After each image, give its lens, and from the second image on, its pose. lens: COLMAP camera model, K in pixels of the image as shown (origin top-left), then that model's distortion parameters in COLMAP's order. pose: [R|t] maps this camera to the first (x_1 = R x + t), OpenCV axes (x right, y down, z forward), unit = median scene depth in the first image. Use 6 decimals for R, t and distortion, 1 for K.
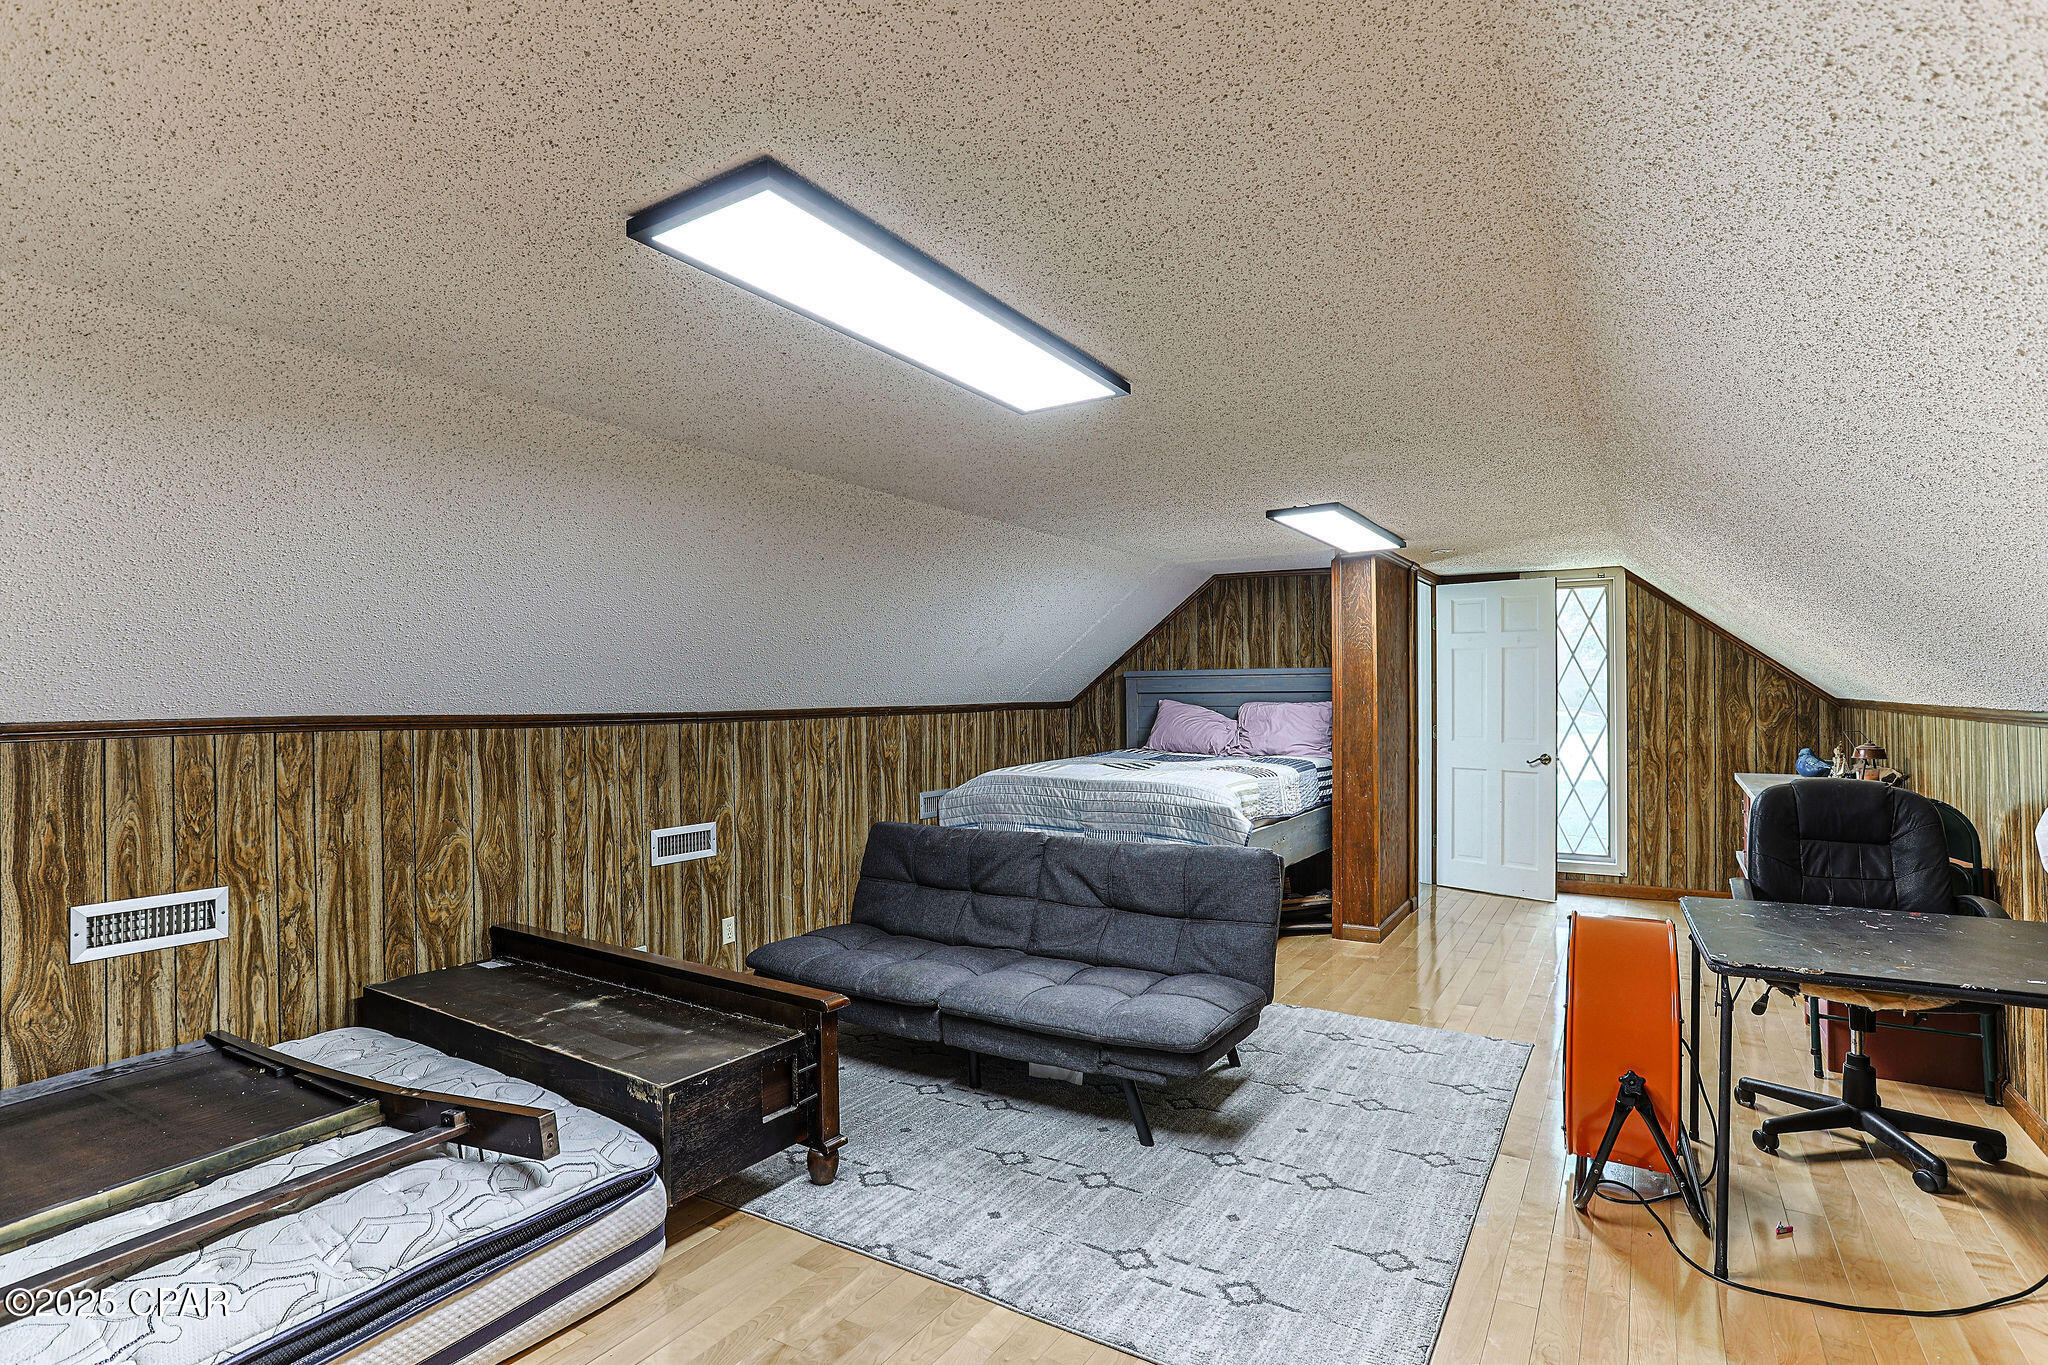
lens RADIAL K [[1043.2, 0, 1035.4], [0, 1043.2, 681.7], [0, 0, 1]] dist [0.000934, 0.001293]
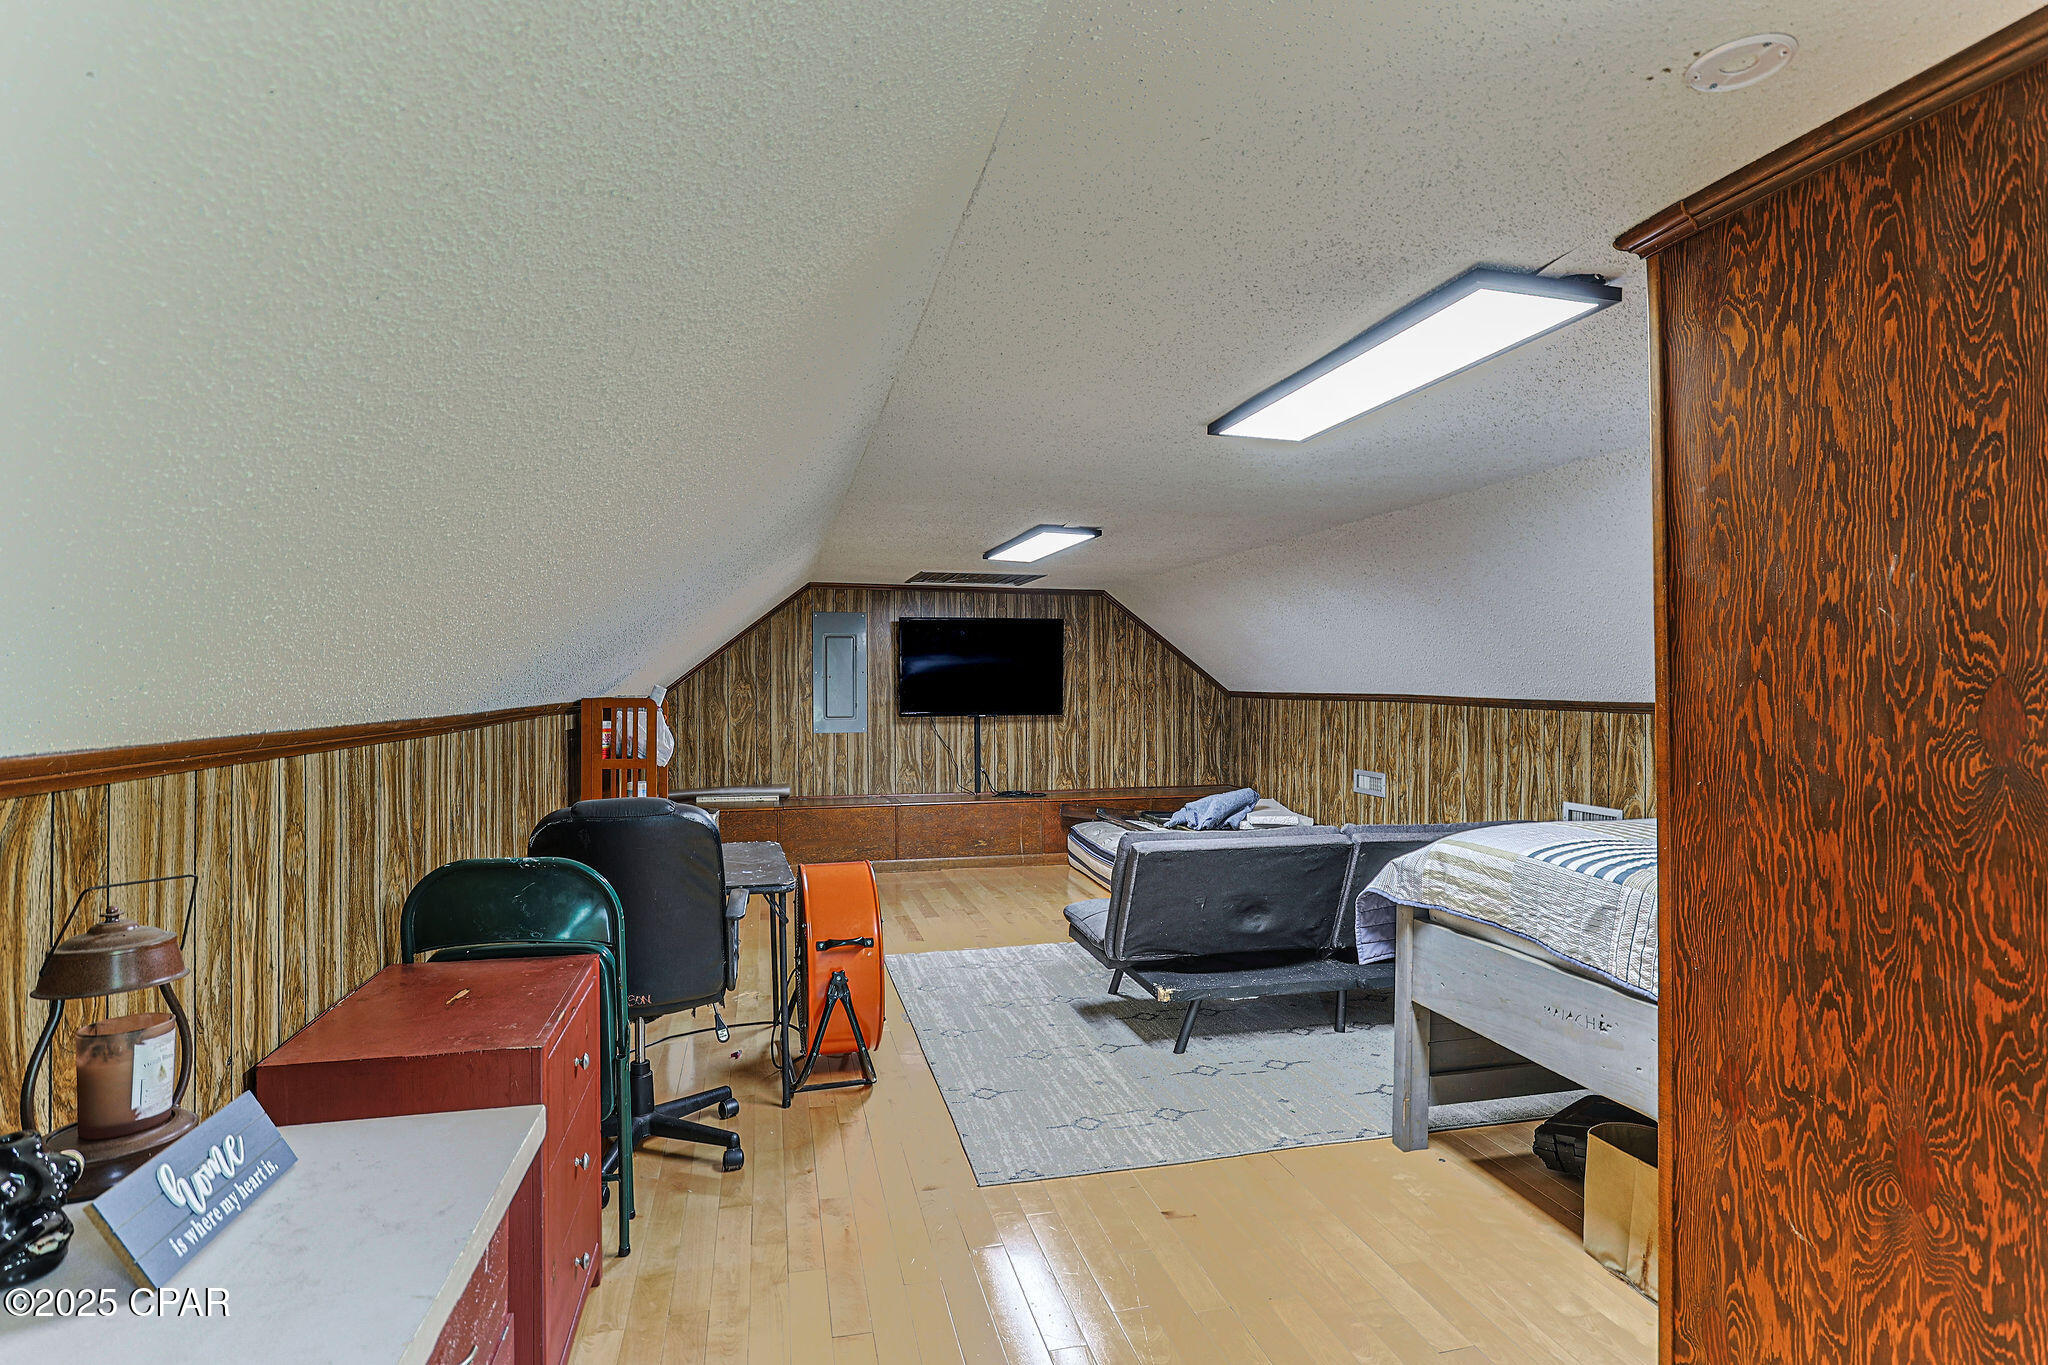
lens RADIAL K [[1043.2, 0, 1030.6], [0, 1043.2, 686.4], [0, 0, 1]] dist [0.000934, 0.001293]
pose [[-0.708165, -0.014433, -0.705899, 1.026747], [-0.014649, 0.999876, -0.005749, 0.035156], [0.705895, 0.006269, -0.708289, 1.659325]]
